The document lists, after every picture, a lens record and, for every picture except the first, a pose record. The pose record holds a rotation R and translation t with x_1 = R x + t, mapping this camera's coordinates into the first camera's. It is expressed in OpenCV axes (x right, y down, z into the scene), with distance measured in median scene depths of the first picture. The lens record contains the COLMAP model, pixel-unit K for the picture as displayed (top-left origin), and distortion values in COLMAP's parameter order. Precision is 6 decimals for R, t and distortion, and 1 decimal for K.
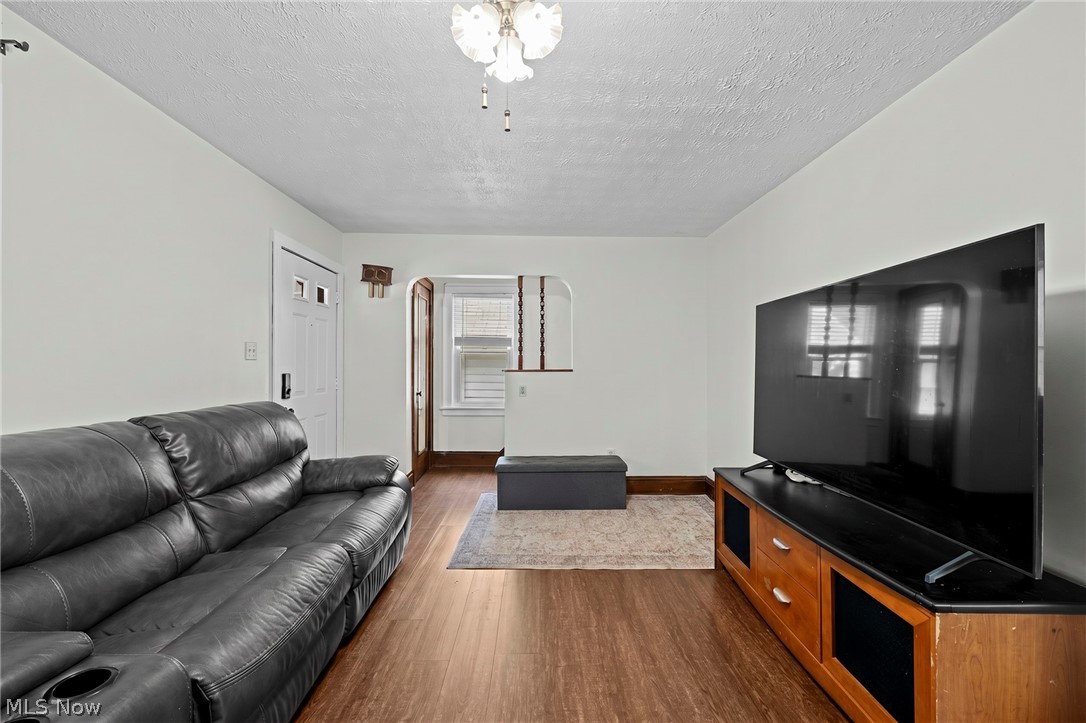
lens RADIAL K [[437.0, 0, 539.2], [0, 437.0, 362.0], [0, 0, 1]] dist [-0.000802, -0.000408]
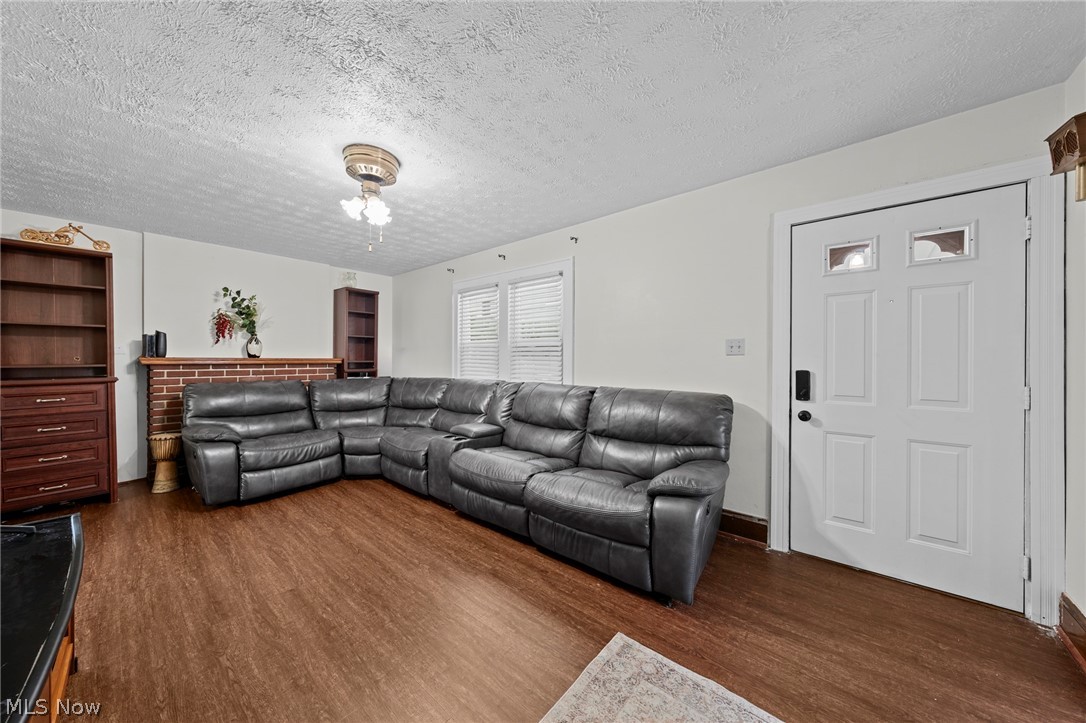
lens RADIAL K [[366.4, 0, 541.4], [0, 366.4, 361.4], [0, 0, 1]] dist [-0.000071, 0.000355]
pose [[-0.650890, 0.001723, -0.759170, 0.328046], [0.002085, 0.999998, 0.000482, 0.008308], [0.759169, -0.001269, -0.650892, 1.224216]]
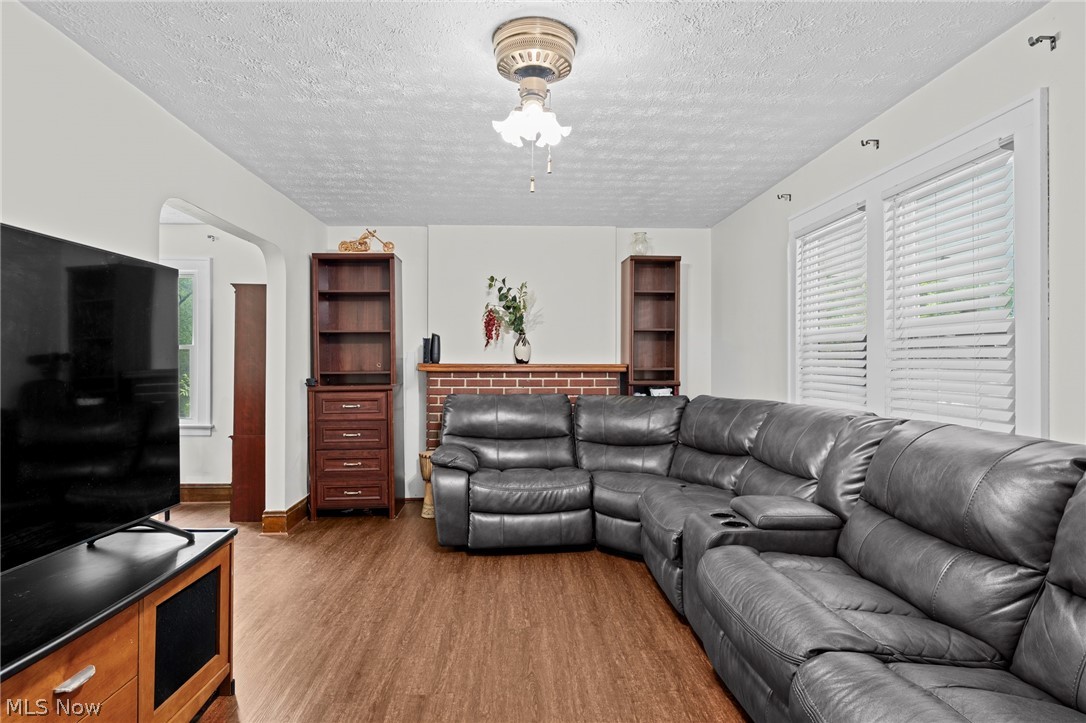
lens RADIAL K [[587.0, 0, 541.7], [0, 587.0, 360.2], [0, 0, 1]] dist [0.003471, 0.001116]
pose [[-0.999041, -0.002073, -0.043742, -0.012192], [-0.001533, 0.999922, -0.012373, 0.003827], [0.043764, -0.012294, -0.998966, 1.204619]]
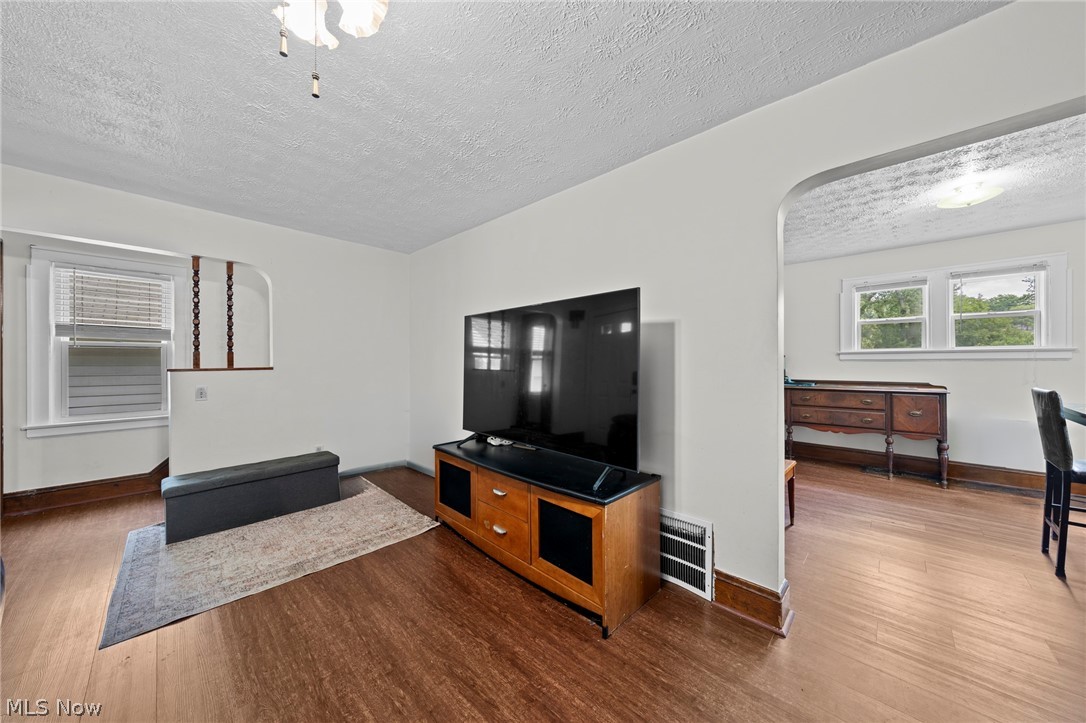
lens RADIAL K [[366.4, 0, 535.1], [0, 366.4, 360.6], [0, 0, 1]] dist [-0.000071, 0.000355]
pose [[0.707590, -0.001493, 0.706622, -0.121267], [-0.000571, 0.999996, 0.002684, 0.000448], [-0.706623, -0.002303, 0.707586, 0.070744]]
